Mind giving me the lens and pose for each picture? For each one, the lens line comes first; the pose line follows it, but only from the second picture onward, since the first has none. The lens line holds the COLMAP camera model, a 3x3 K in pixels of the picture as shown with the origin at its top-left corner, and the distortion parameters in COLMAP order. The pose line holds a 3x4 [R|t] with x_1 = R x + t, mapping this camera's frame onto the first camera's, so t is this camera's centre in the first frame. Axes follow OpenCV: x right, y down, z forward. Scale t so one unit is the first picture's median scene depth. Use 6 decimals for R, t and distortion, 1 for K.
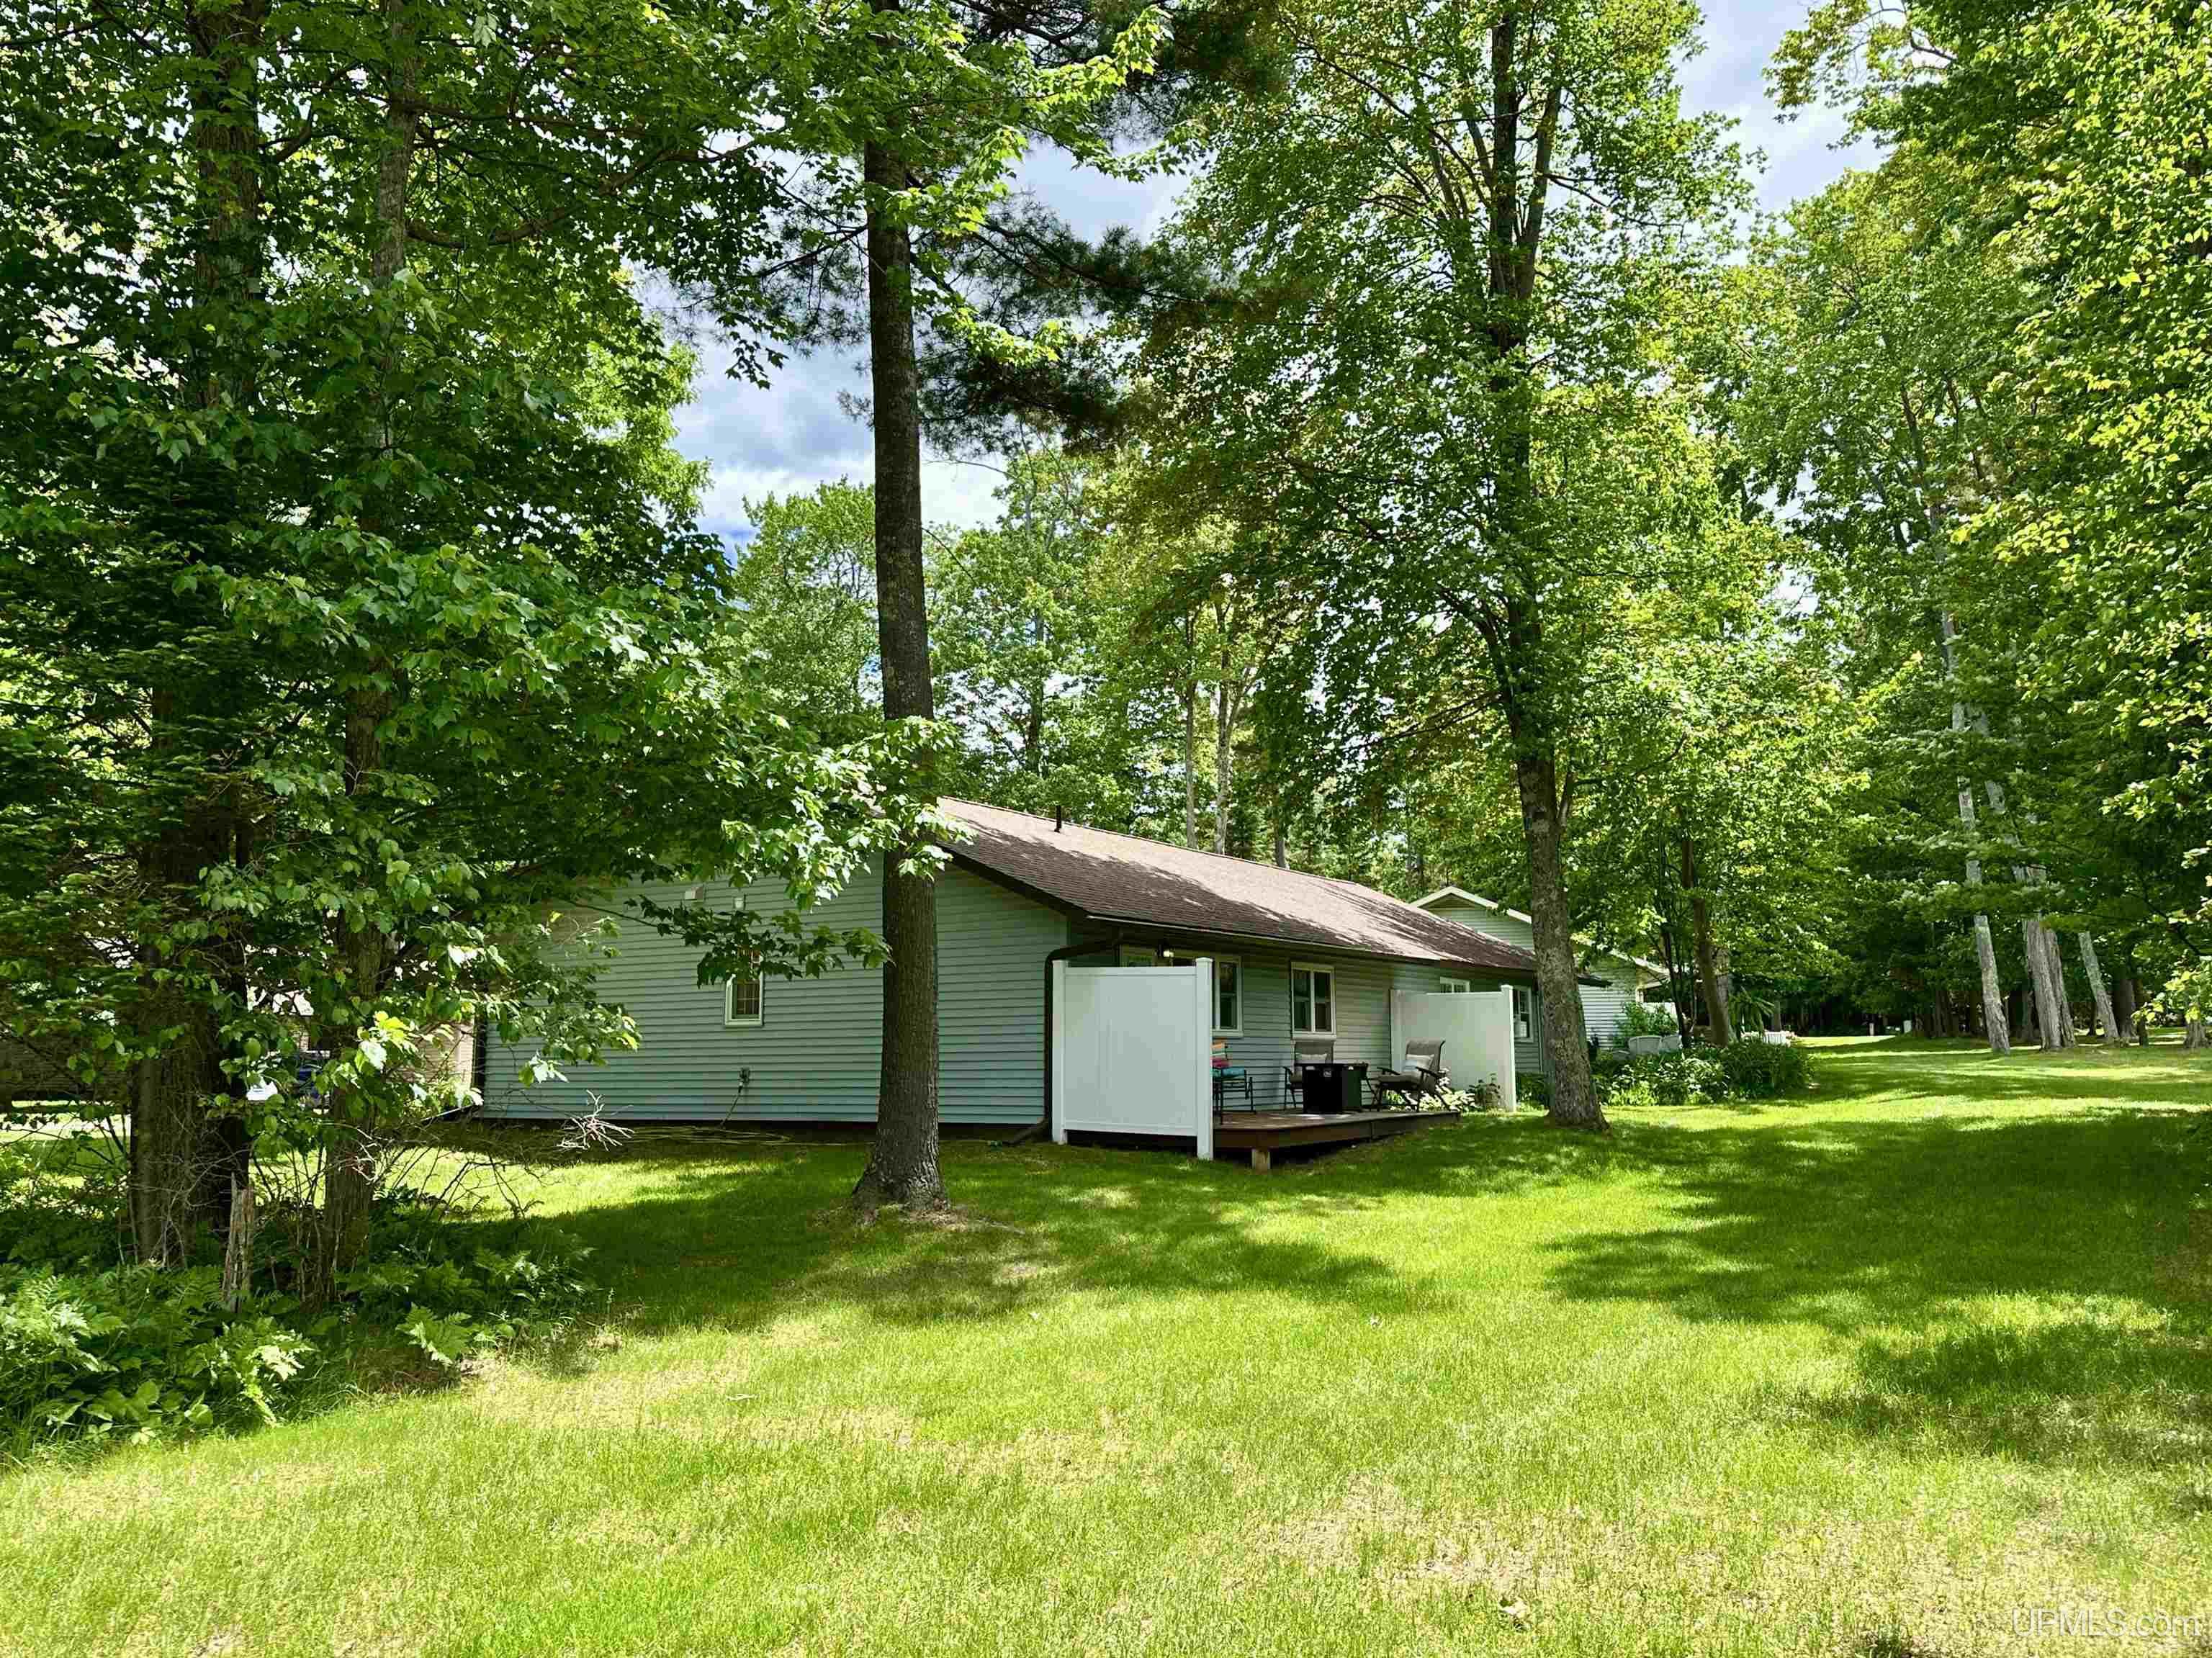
lens RADIAL K [[1685.6, 0, 1108.5], [0, 1685.6, 837.2], [0, 0, 1]] dist [0.134954, -0.161224]
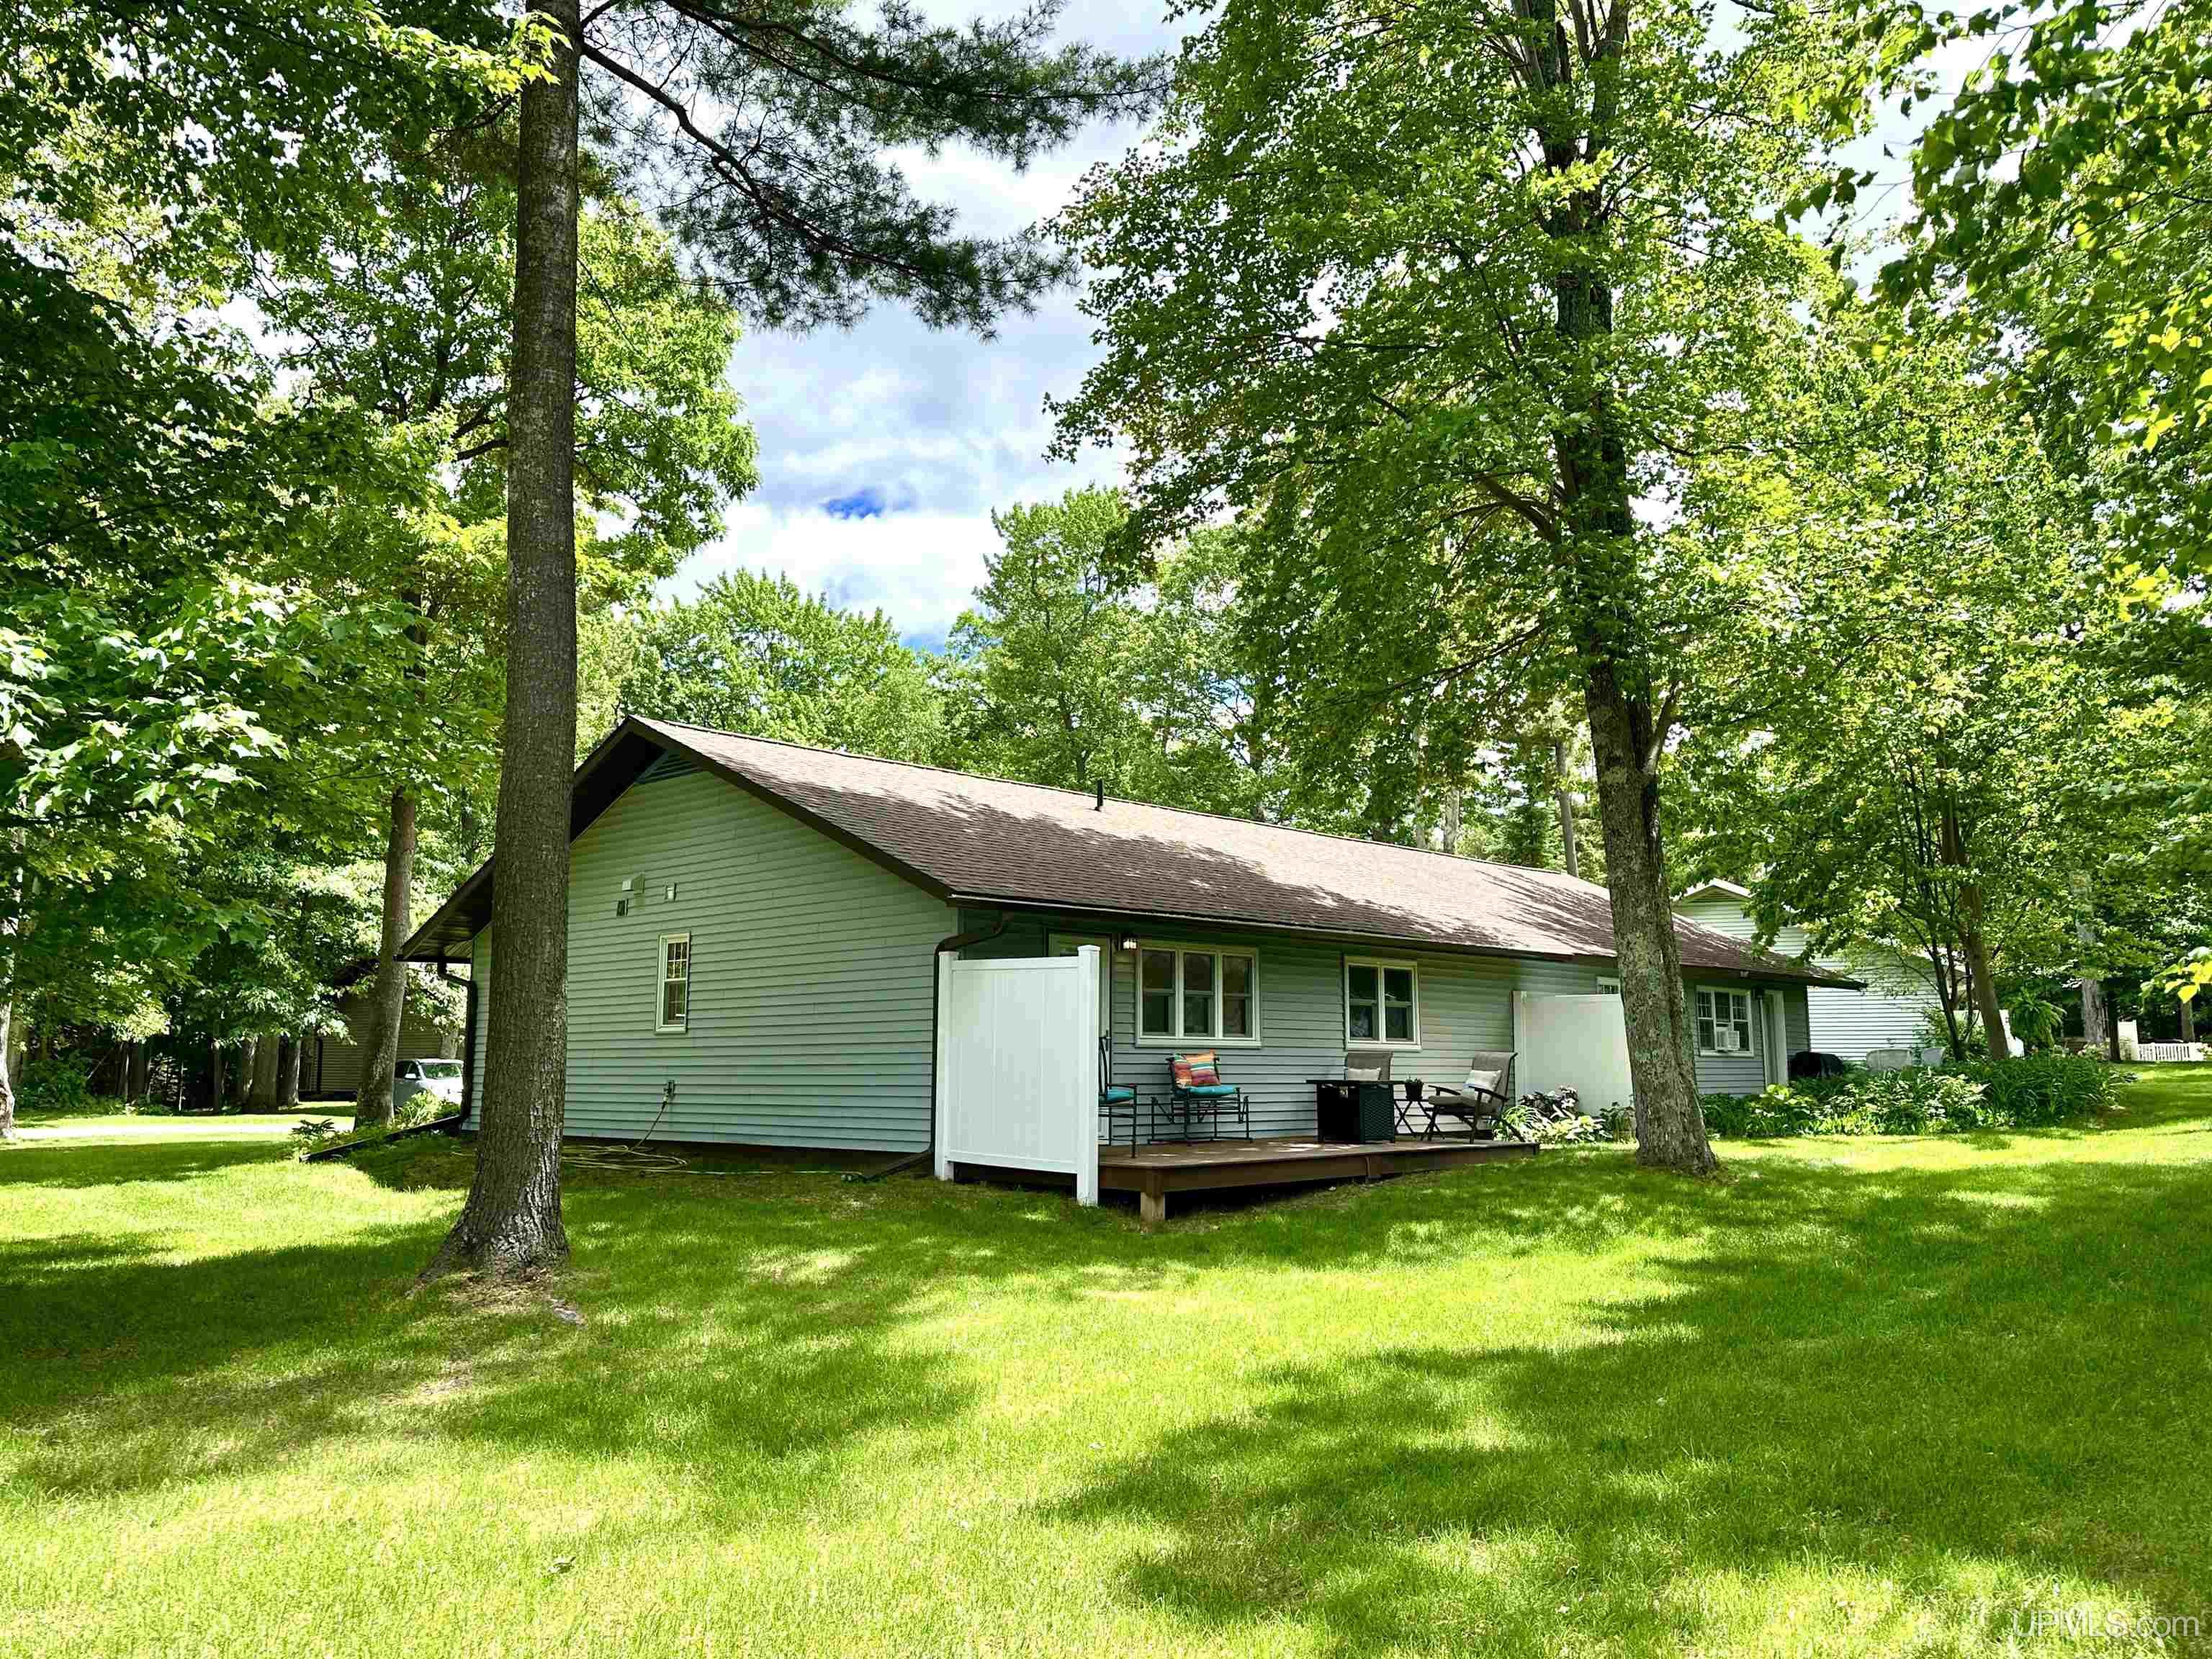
lens RADIAL K [[1633.1, 0, 1106.0], [0, 1633.1, 829.5], [0, 0, 1]] dist [0.116412, -0.139397]
pose [[0.976102, -0.025202, -0.215846, 0.252927], [0.022328, 0.999627, -0.015745, 0.033244], [0.216162, 0.010549, 0.976301, 0.290326]]
